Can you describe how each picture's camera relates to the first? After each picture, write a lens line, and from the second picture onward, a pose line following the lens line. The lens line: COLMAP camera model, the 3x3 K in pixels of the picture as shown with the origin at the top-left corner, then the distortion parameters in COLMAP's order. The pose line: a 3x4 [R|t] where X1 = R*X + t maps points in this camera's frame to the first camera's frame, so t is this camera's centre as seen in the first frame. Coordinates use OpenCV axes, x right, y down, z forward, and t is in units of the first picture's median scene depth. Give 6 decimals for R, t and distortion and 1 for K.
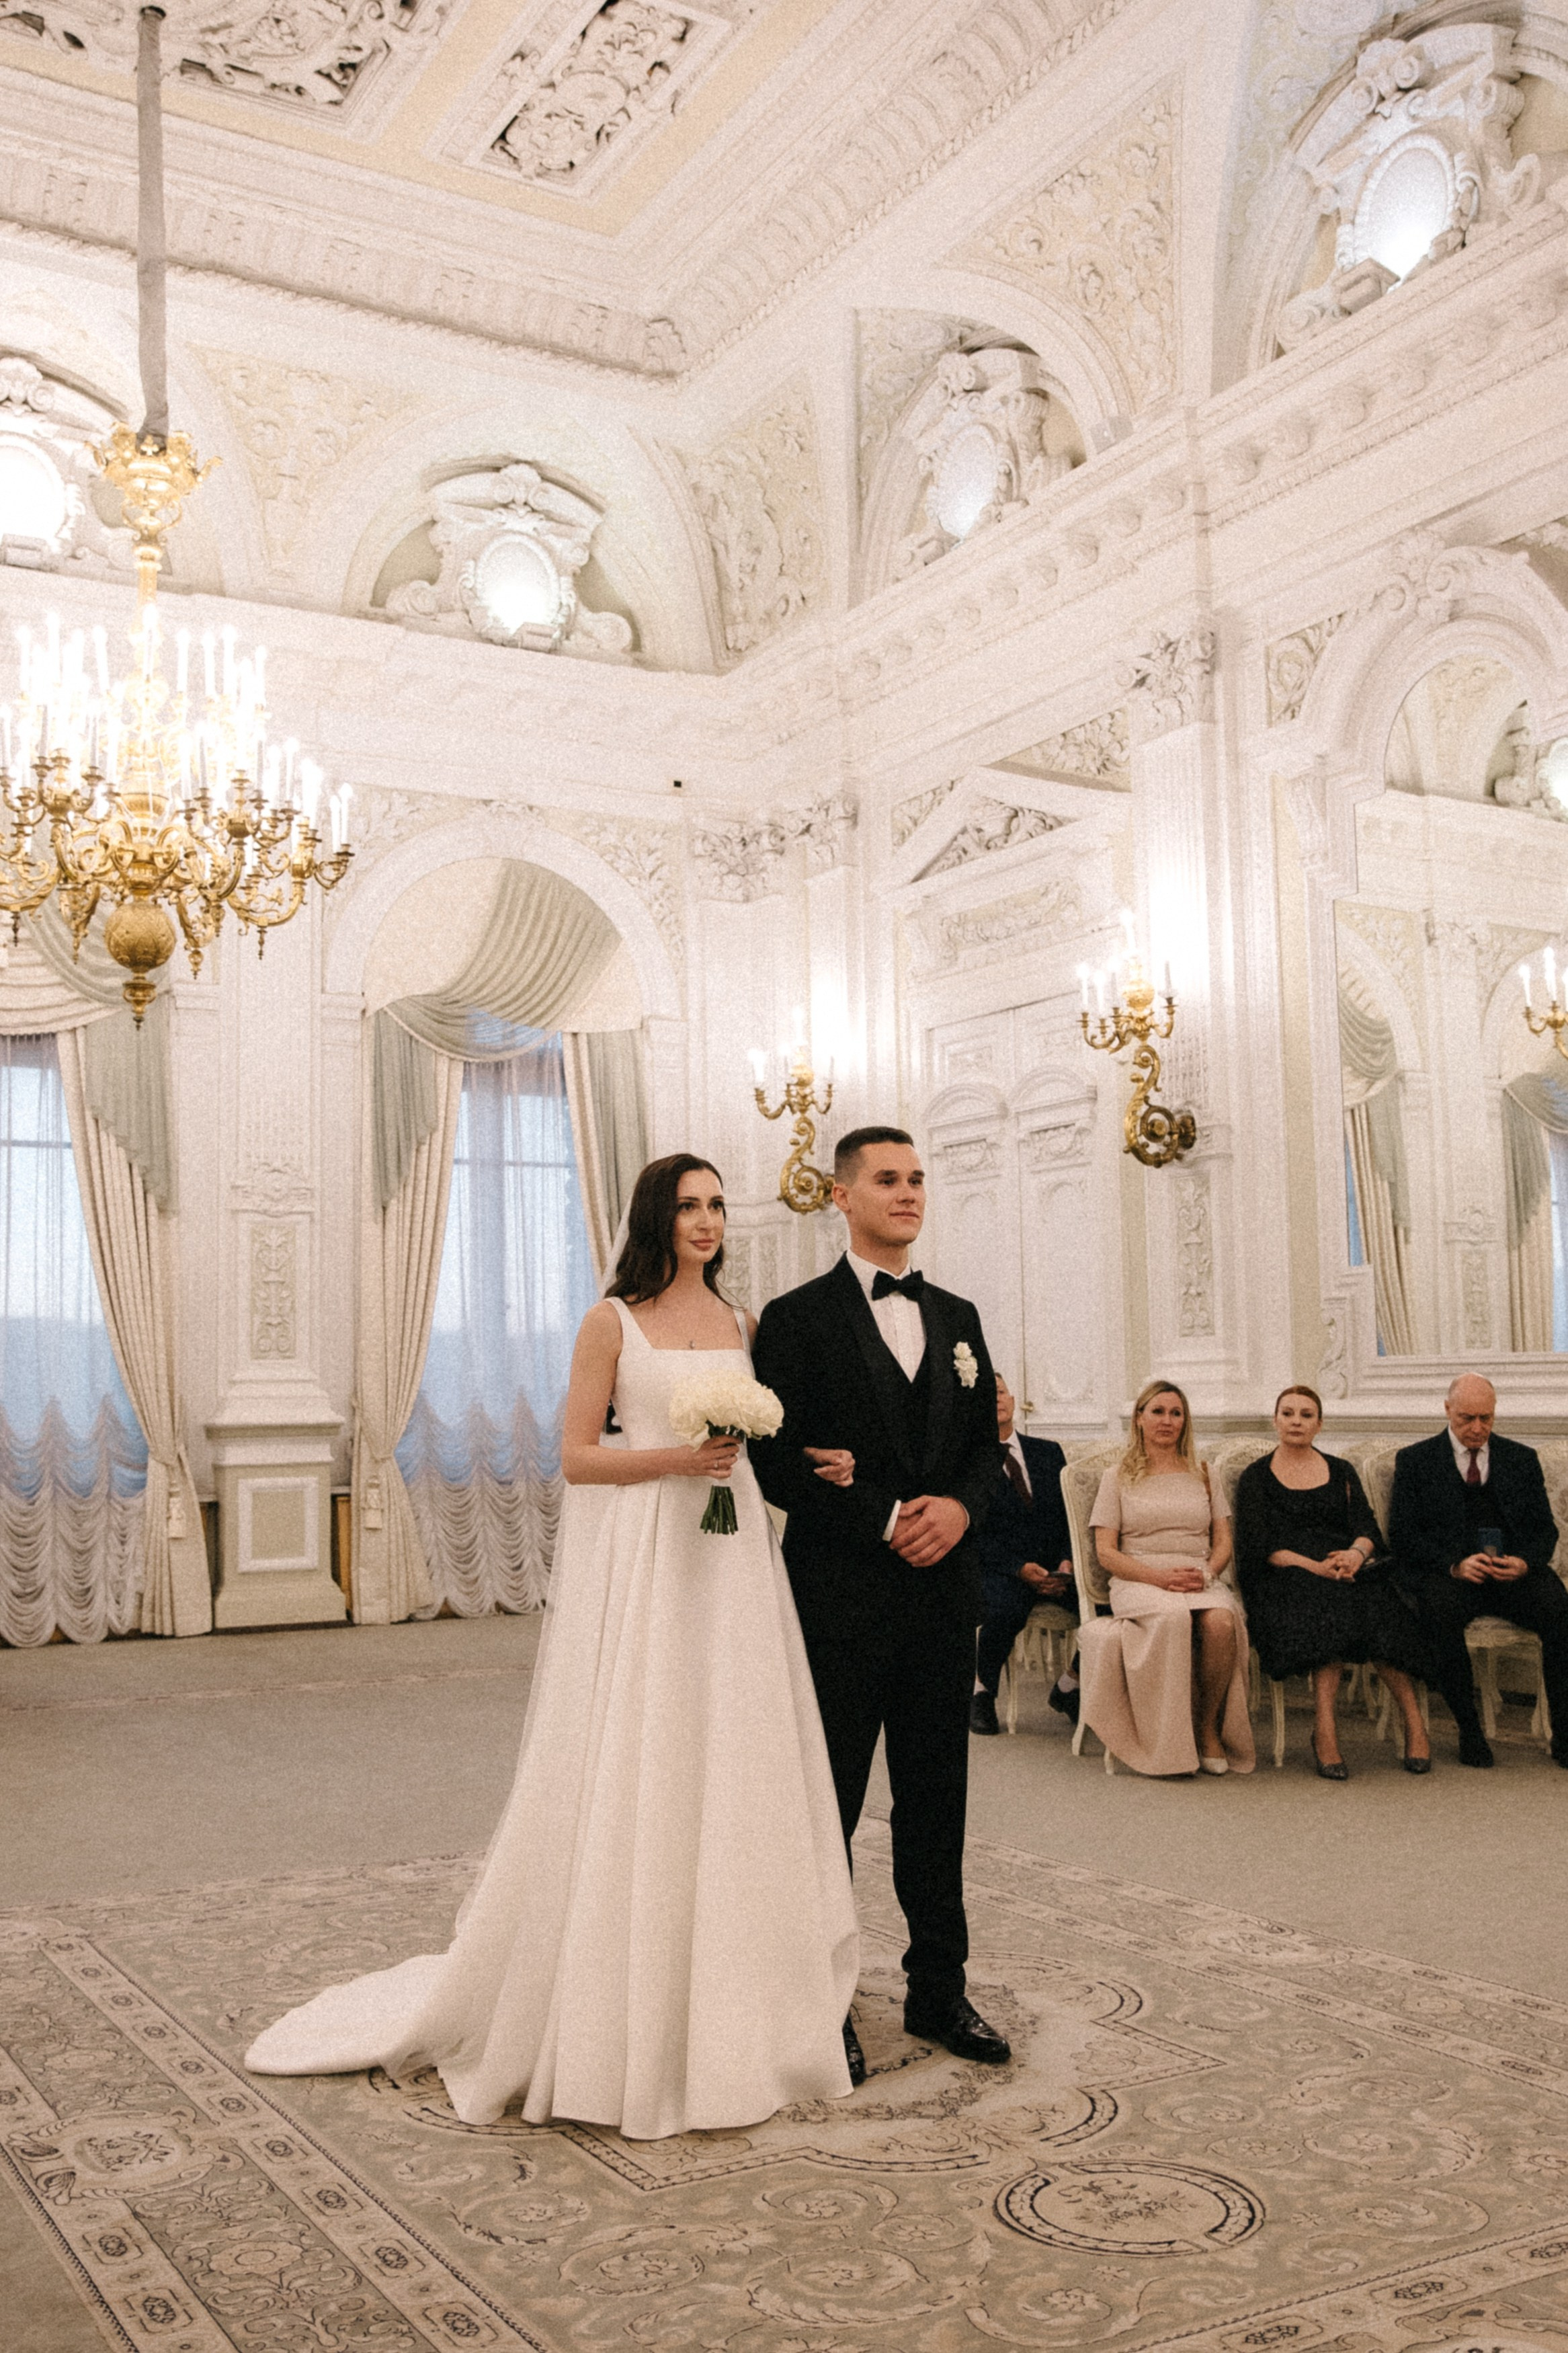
lens RADIAL K [[2169.1, 0, 784.0], [0, 2169.1, 1176.5], [0, 0, 1]] dist [-0.052839, 0.114678]
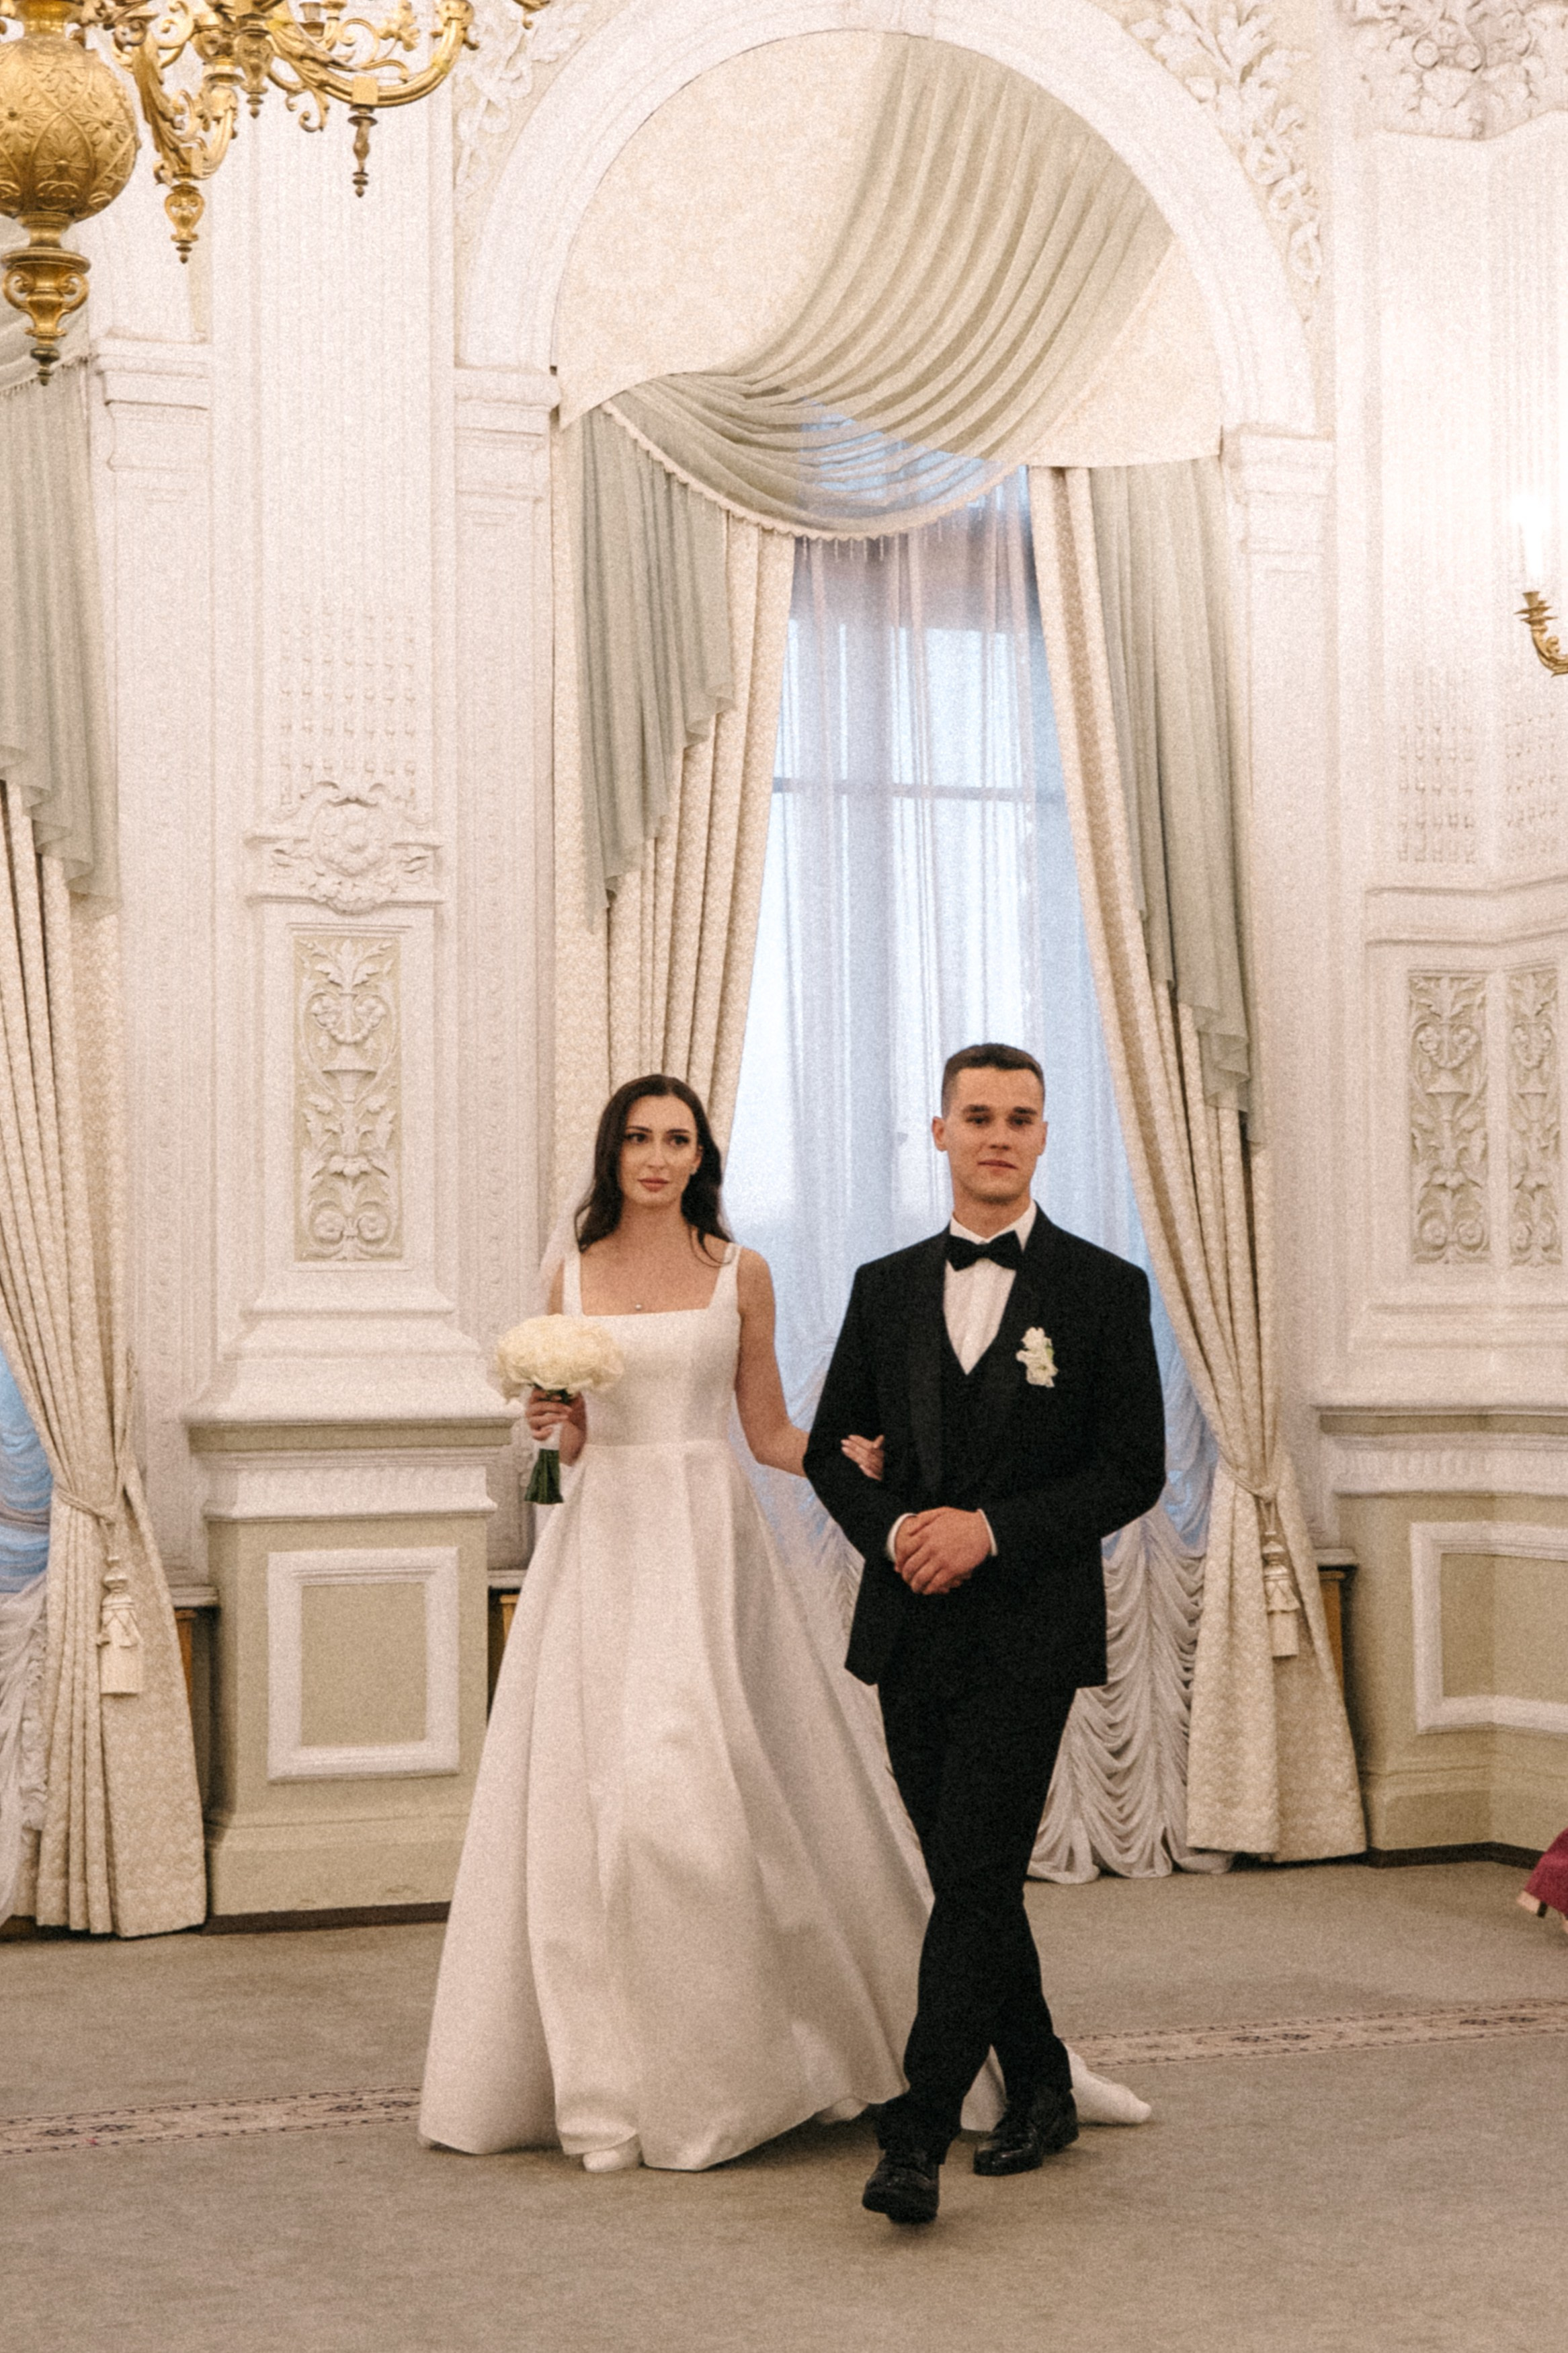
lens RADIAL K [[4501.4, 0, 781.8], [0, 4501.4, 1094.6], [0, 0, 1]] dist [0.134848, 0.226888]
pose [[0.993813, 0.003097, -0.111021, -0.062165], [0.001713, 0.999065, 0.043204, 0.016927], [0.111051, -0.043127, 0.992879, 0.167176]]
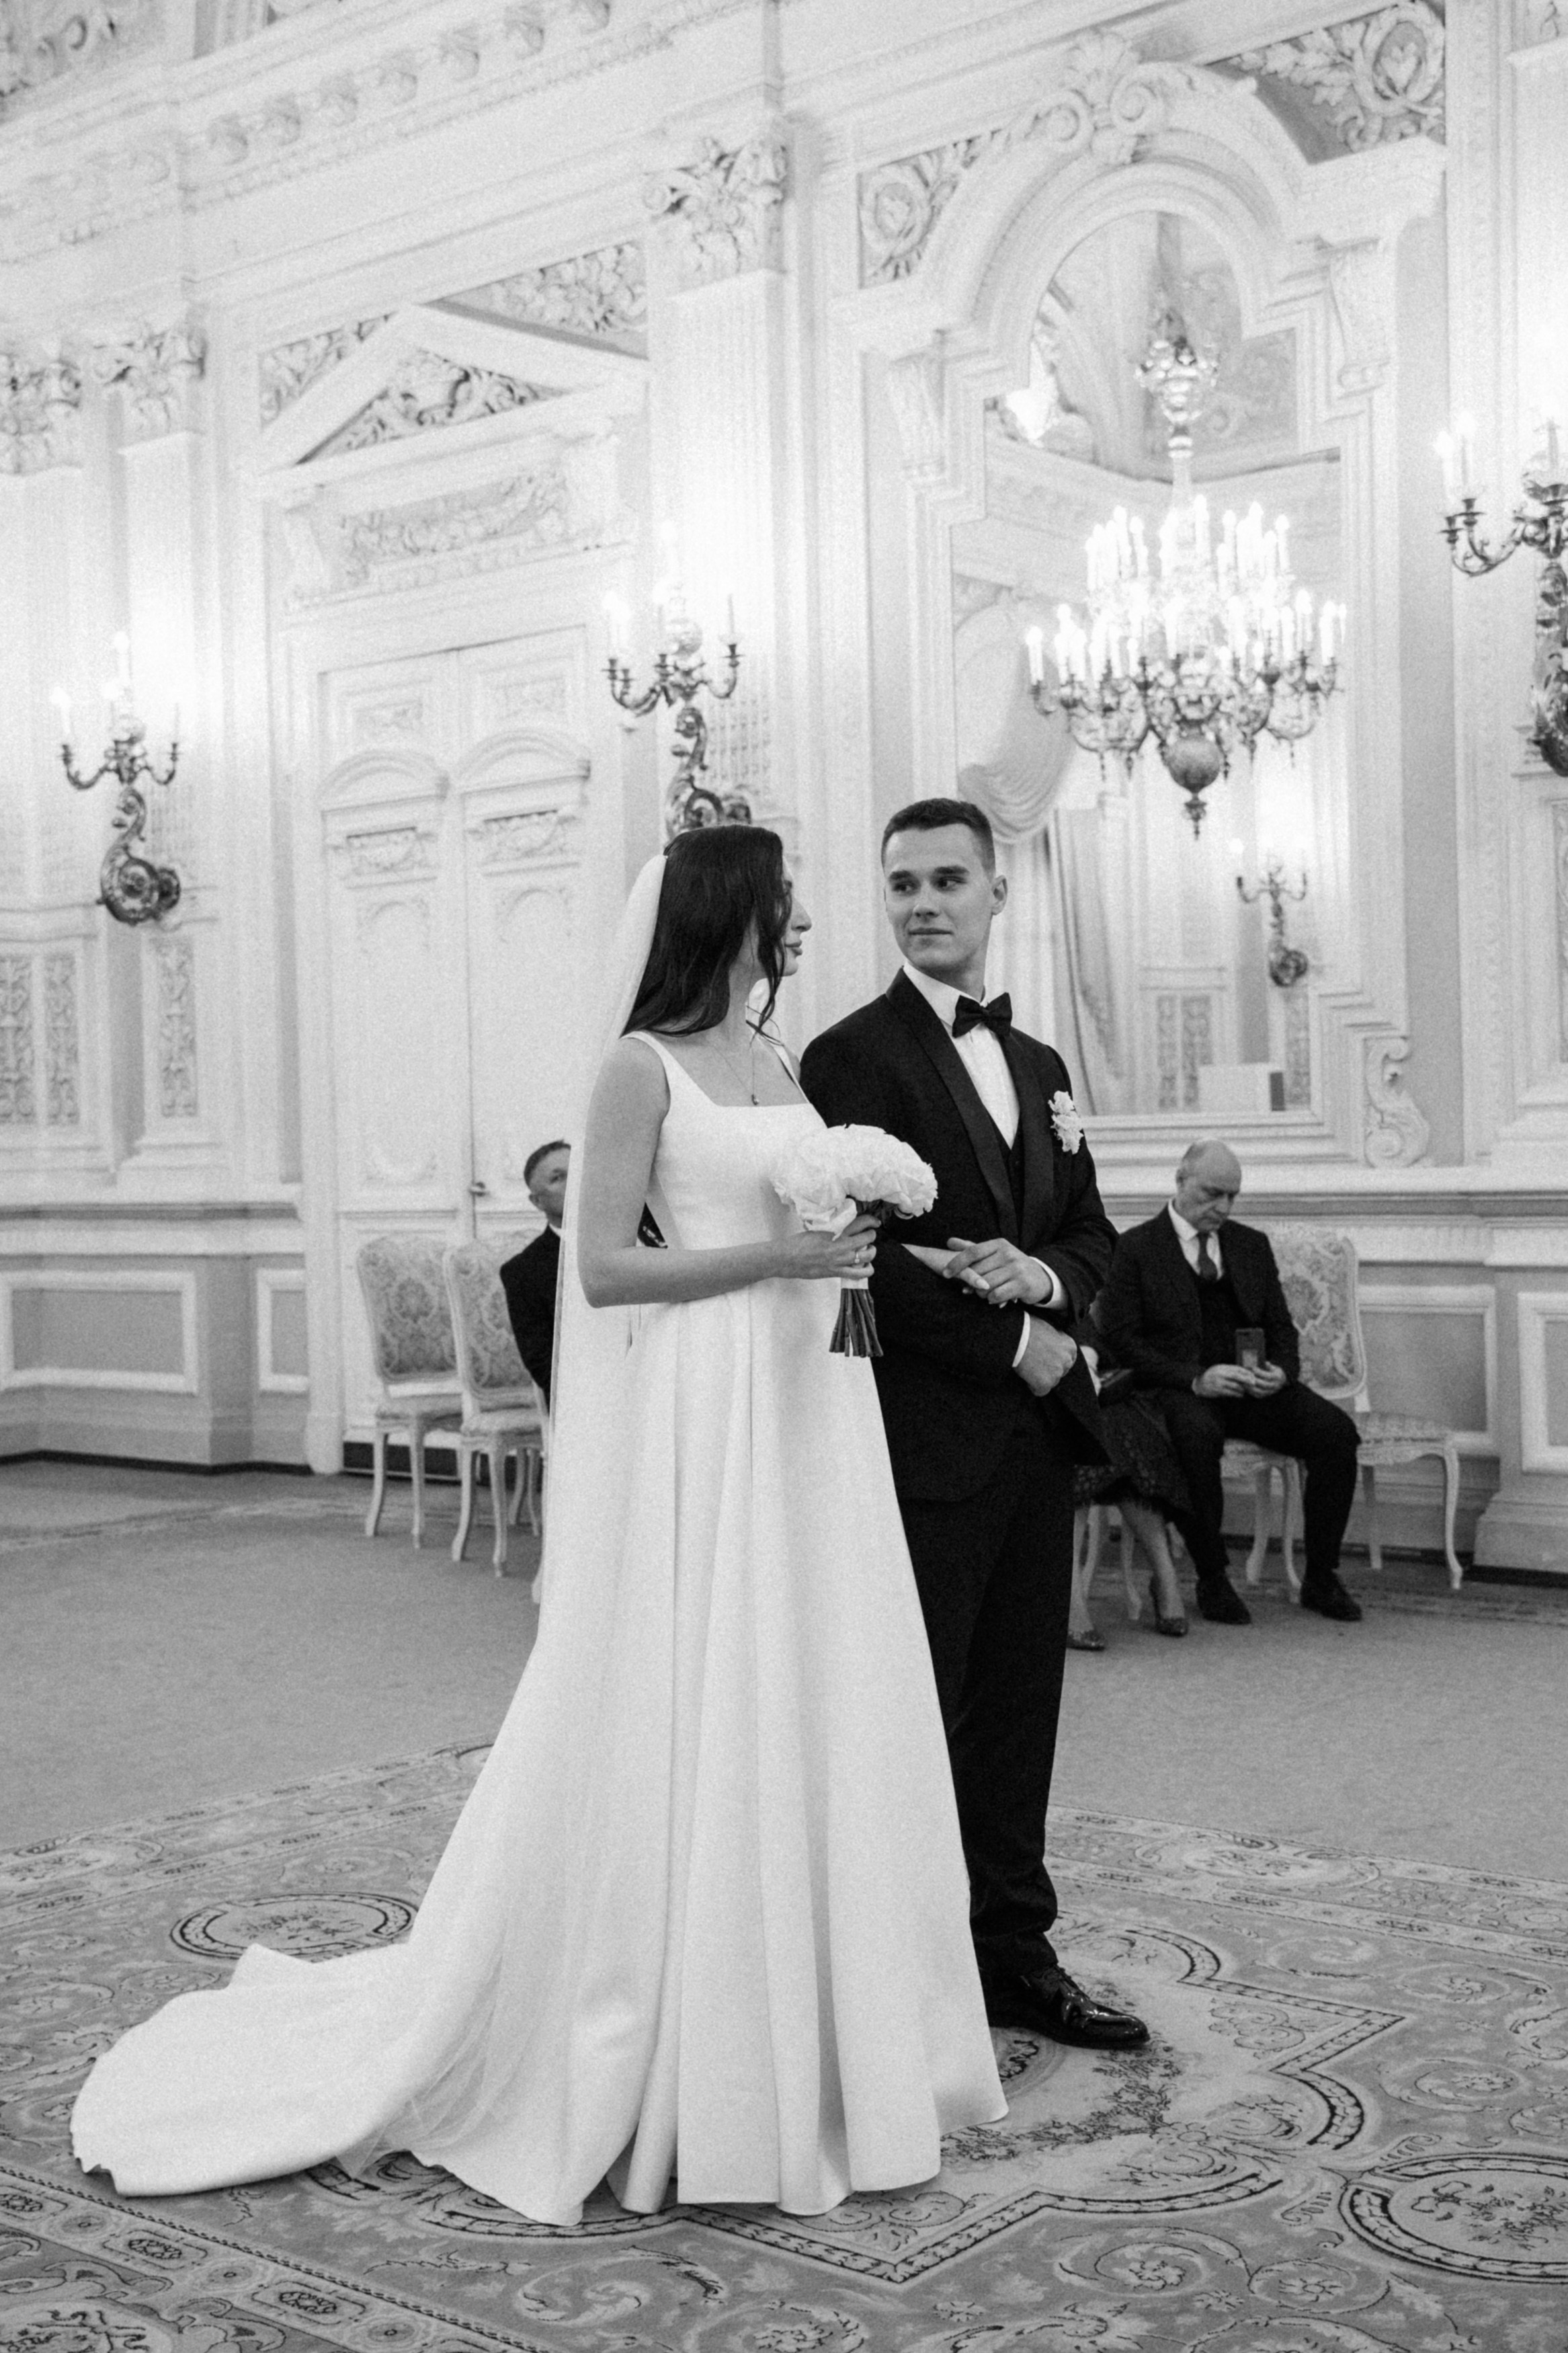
lens RADIAL K [[2824.8, 0, 784.0], [0, 2824.8, 1176.5], [0, 0, 1]] dist [0.005923, 0.141050]
pose [[0.939660, -0.010489, 0.341948, -0.119624], [-0.024093, 0.995019, 0.096727, 0.004889], [-0.341260, -0.099129, 0.934727, 0.049766]]
